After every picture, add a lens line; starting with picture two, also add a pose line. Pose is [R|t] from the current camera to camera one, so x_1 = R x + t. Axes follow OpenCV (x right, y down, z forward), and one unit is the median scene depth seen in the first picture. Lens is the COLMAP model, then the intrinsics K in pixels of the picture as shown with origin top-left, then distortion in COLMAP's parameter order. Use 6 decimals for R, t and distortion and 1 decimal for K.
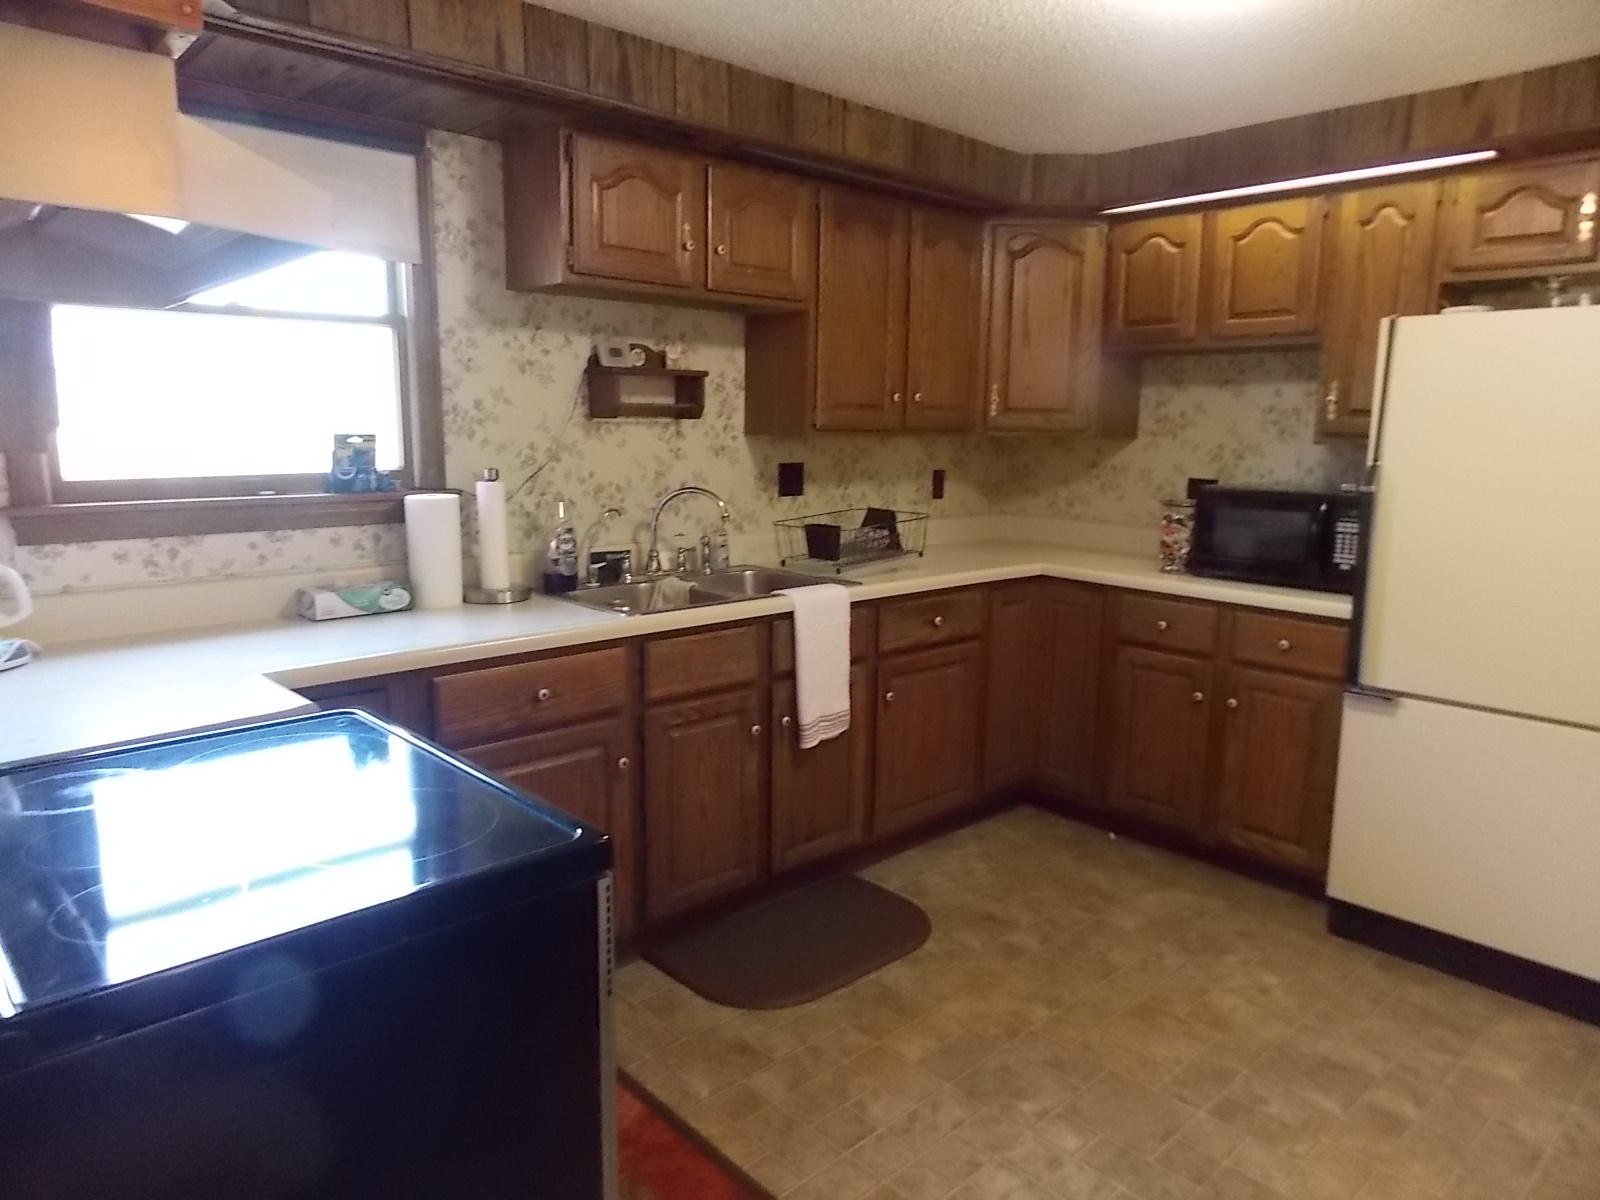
lens RADIAL K [[1065.2, 0, 800.0], [0, 1065.2, 600.0], [0, 0, 1]] dist [0.001719, 0.001104]
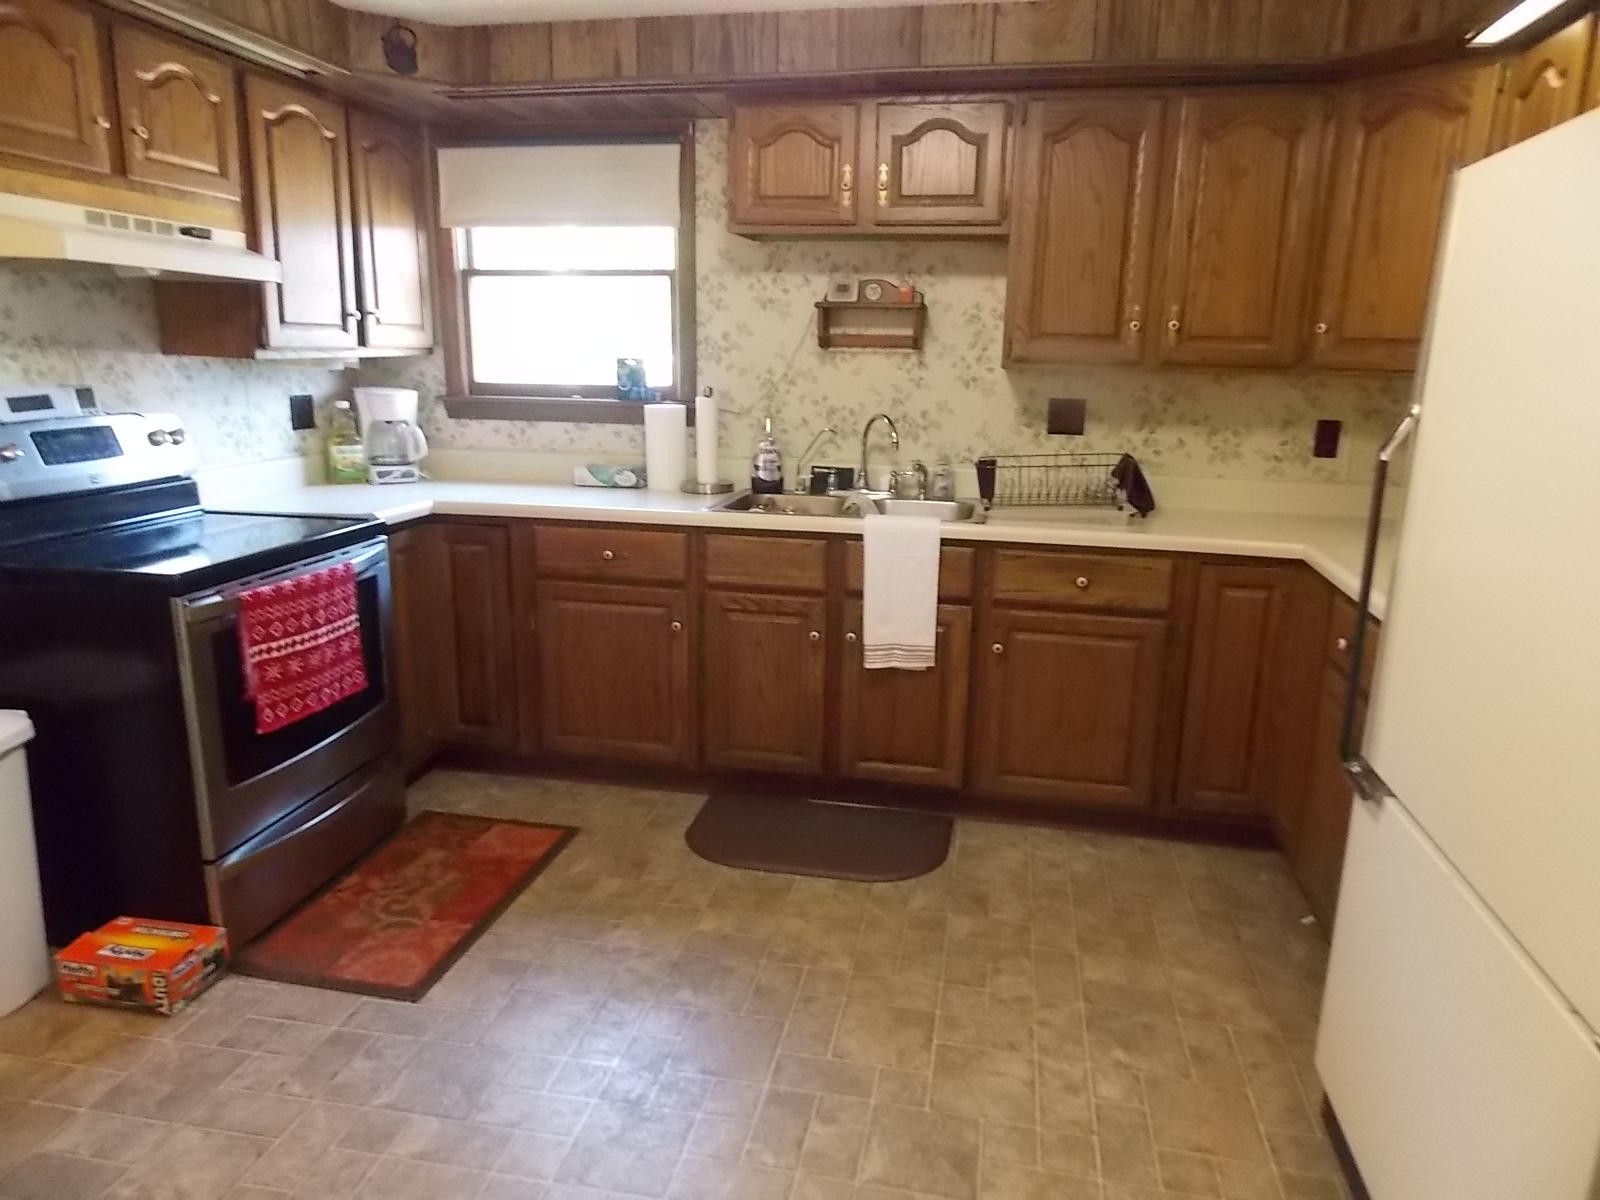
lens RADIAL K [[1065.2, 0, 800.0], [0, 1065.2, 600.0], [0, 0, 1]] dist [0.001719, 0.001104]
pose [[0.580120, 0.187707, -0.792608, 0.785931], [-0.148055, 0.981175, 0.124000, -0.045659], [0.800963, 0.045415, 0.596990, 0.326102]]
